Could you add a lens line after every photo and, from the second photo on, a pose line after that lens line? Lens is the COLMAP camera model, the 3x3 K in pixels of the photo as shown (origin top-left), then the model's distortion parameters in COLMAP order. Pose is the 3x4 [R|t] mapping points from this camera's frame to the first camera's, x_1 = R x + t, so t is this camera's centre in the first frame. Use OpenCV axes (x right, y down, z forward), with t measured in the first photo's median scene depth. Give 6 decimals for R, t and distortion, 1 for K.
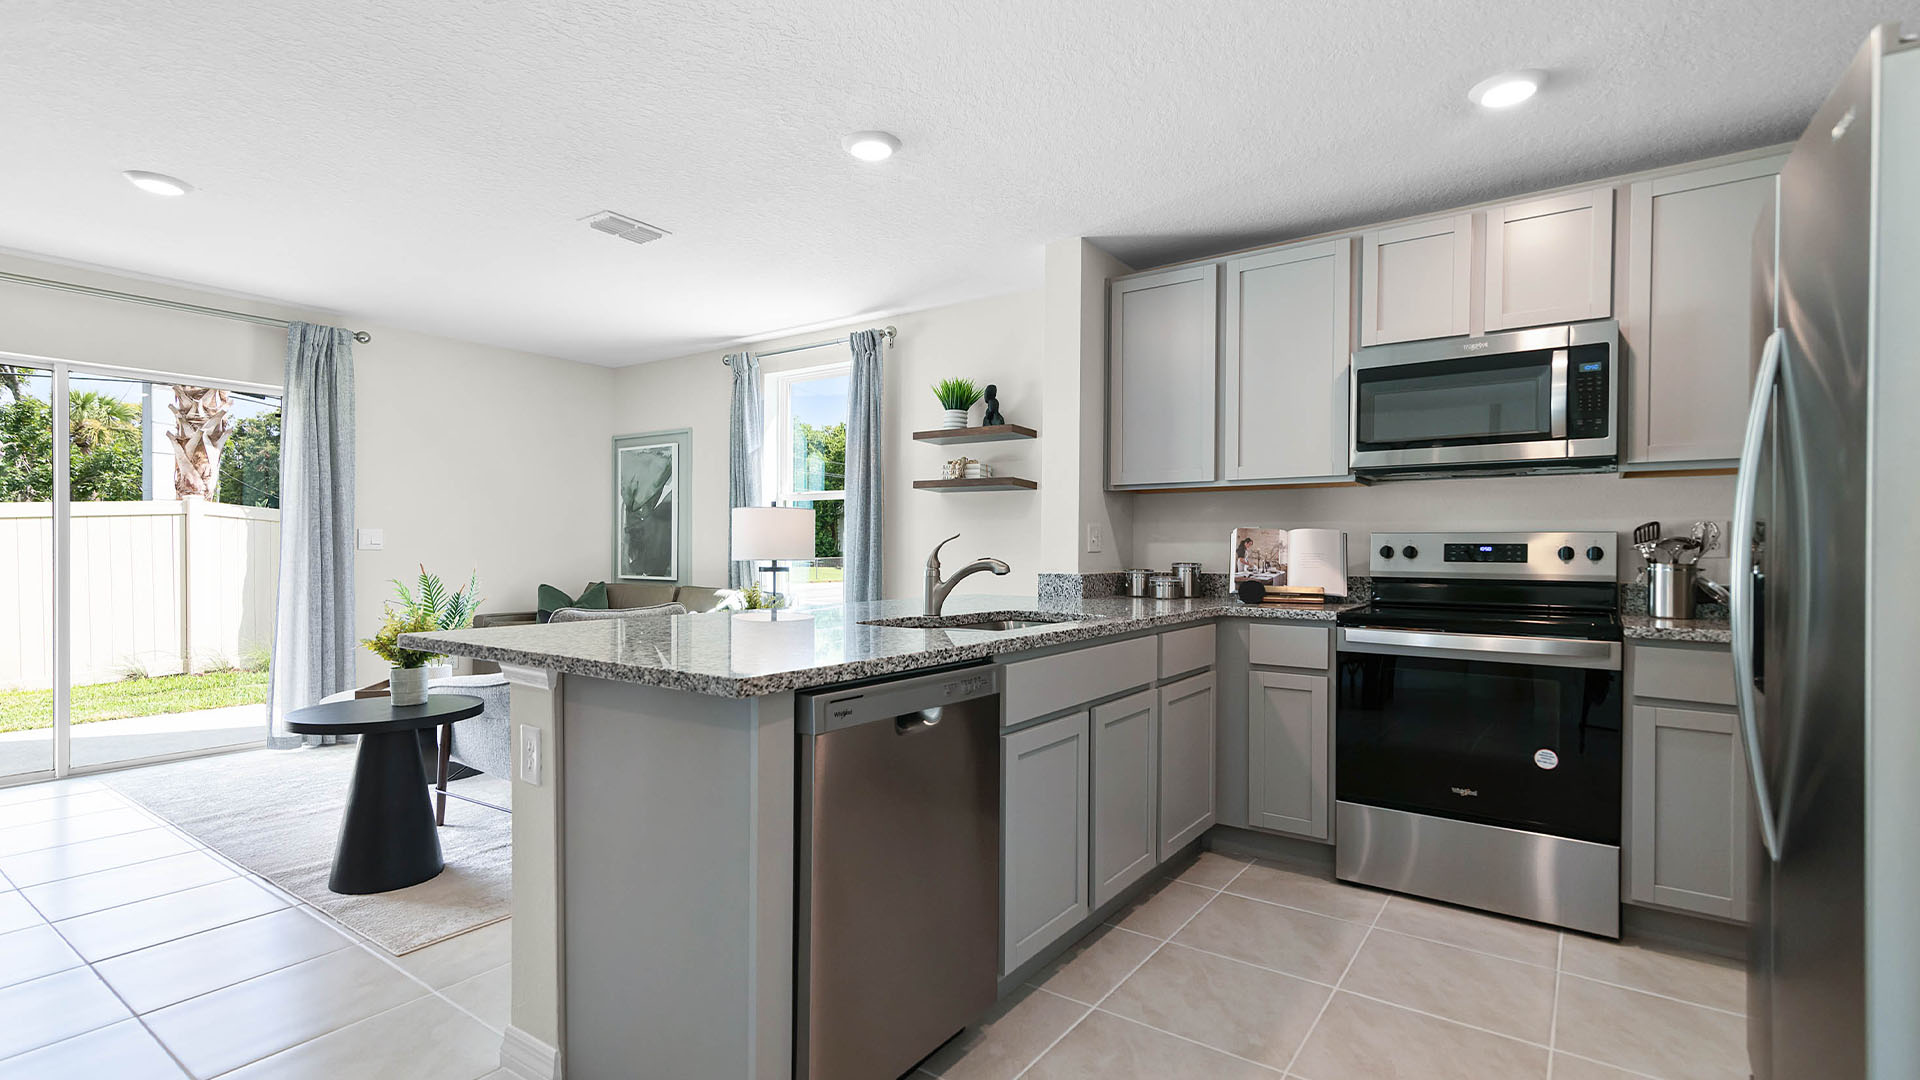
lens RADIAL K [[883.8, 0, 956.5], [0, 883.8, 552.6], [0, 0, 1]] dist [0.022663, -0.000873]
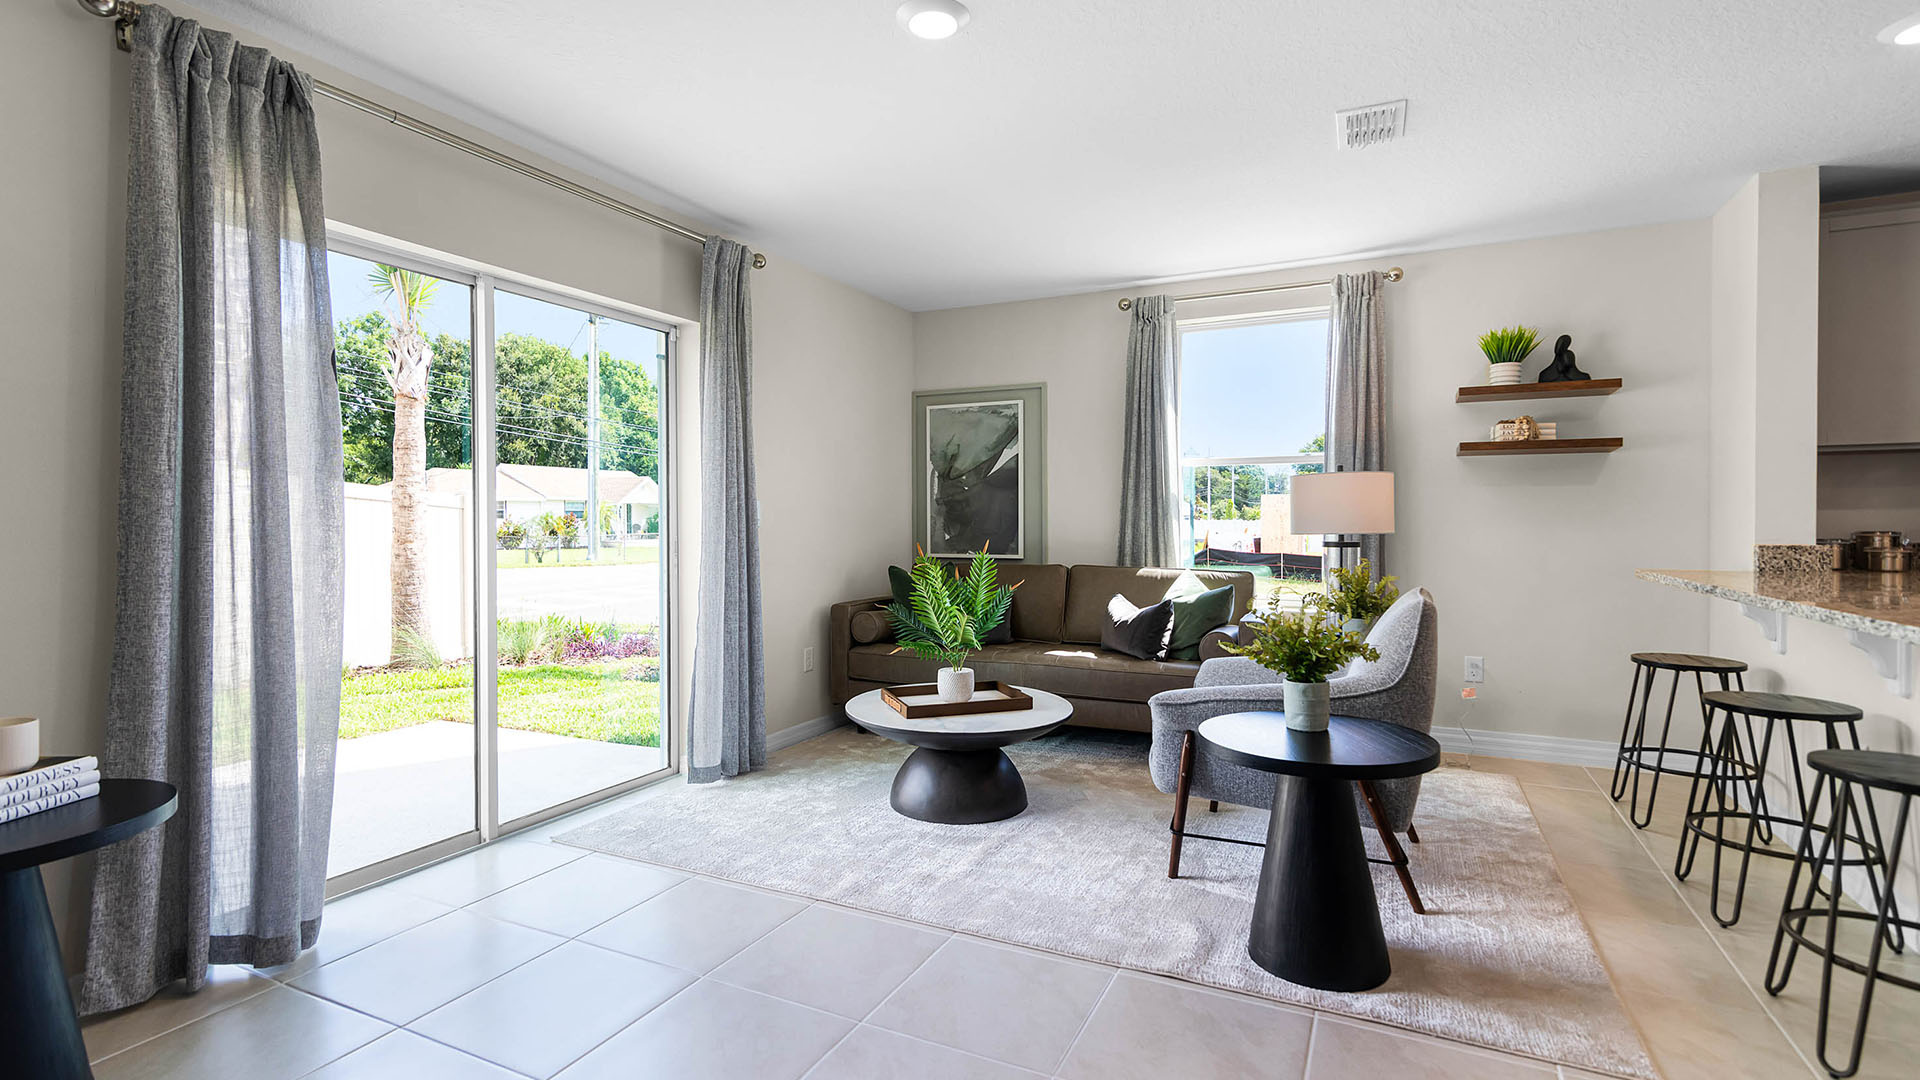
lens RADIAL K [[883.8, 0, 958.0], [0, 883.8, 526.2], [0, 0, 1]] dist [0.022663, -0.000873]
pose [[0.984924, -0.010207, 0.172687, -0.905232], [0.009774, 0.999947, 0.003359, -0.006672], [-0.172712, -0.001620, 0.984971, 0.272423]]
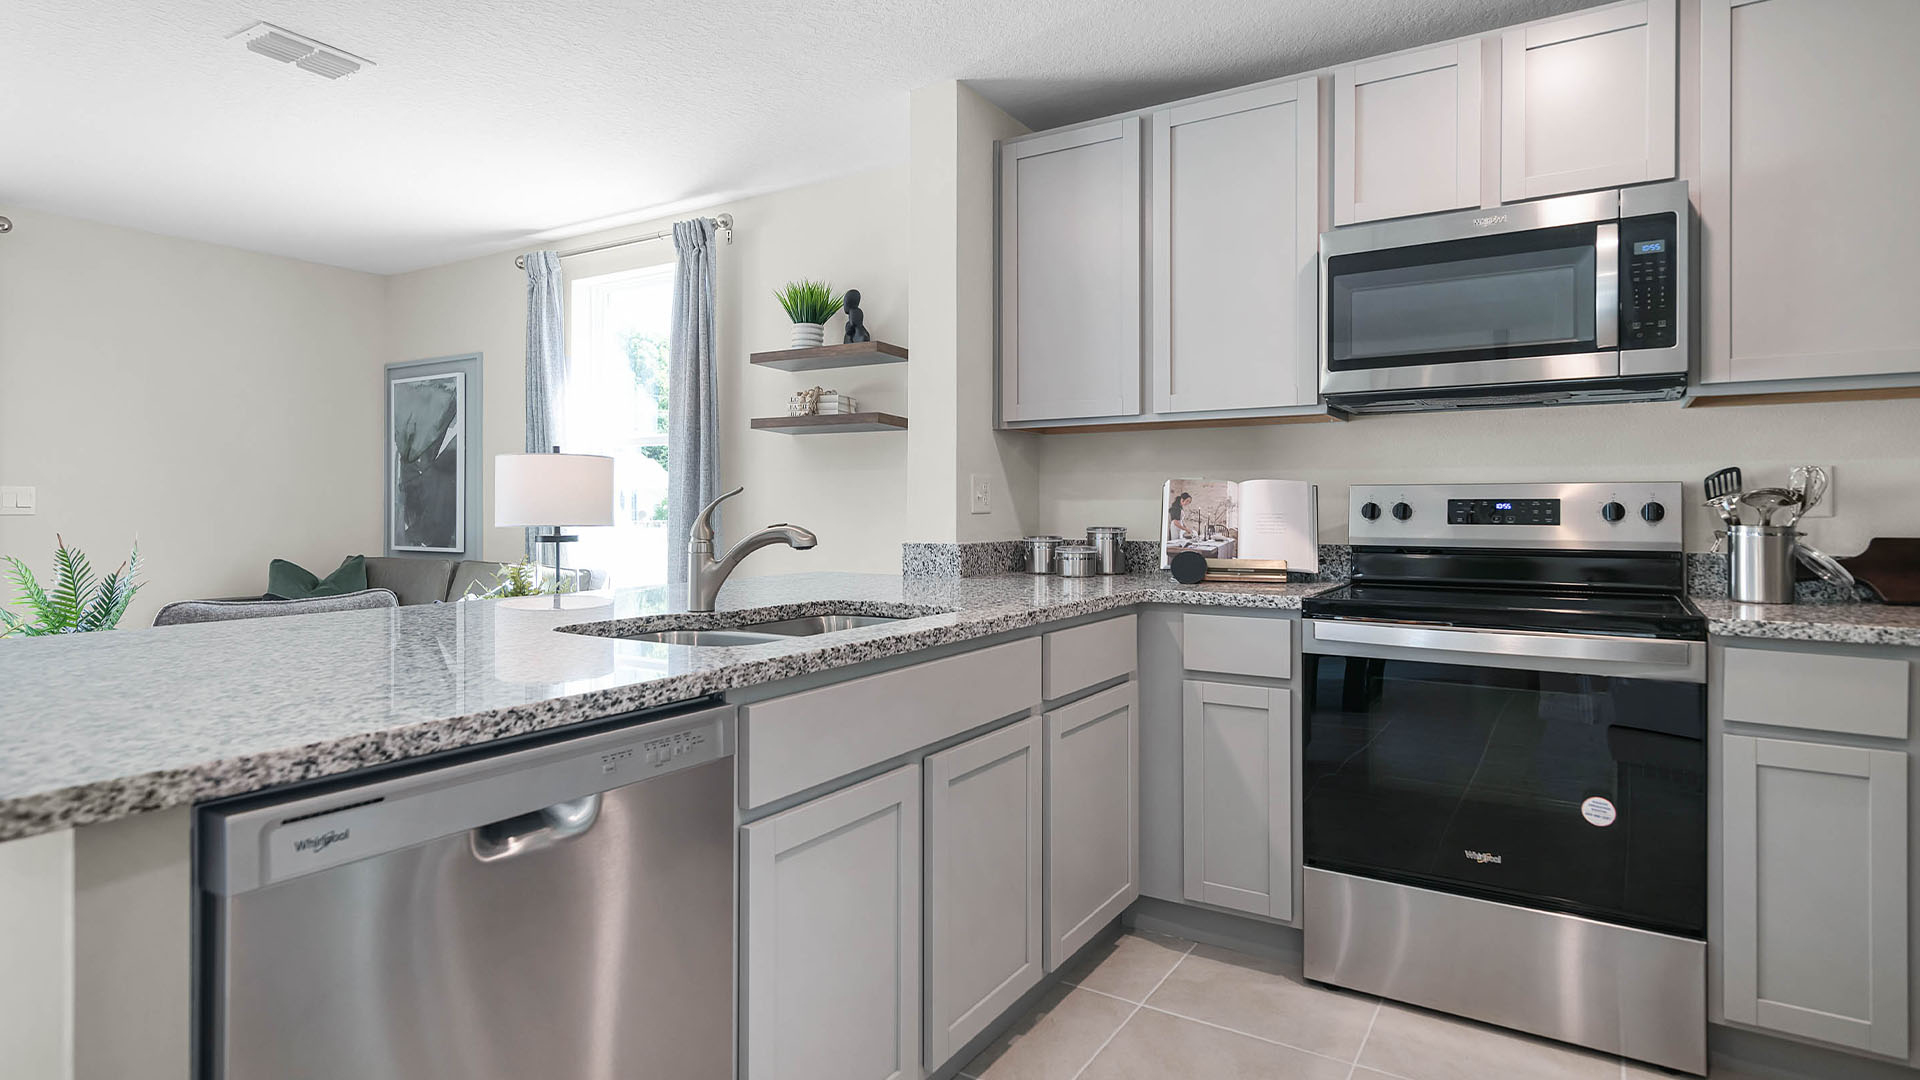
lens RADIAL K [[1011.1, 0, 942.1], [0, 1011.1, 504.2], [0, 0, 1]] dist [0.018346, -0.003629]
pose [[0.998711, -0.005051, 0.050501, 0.088642], [0.005473, 0.999951, -0.008229, -0.001397], [-0.050457, 0.008494, 0.998690, 0.182013]]
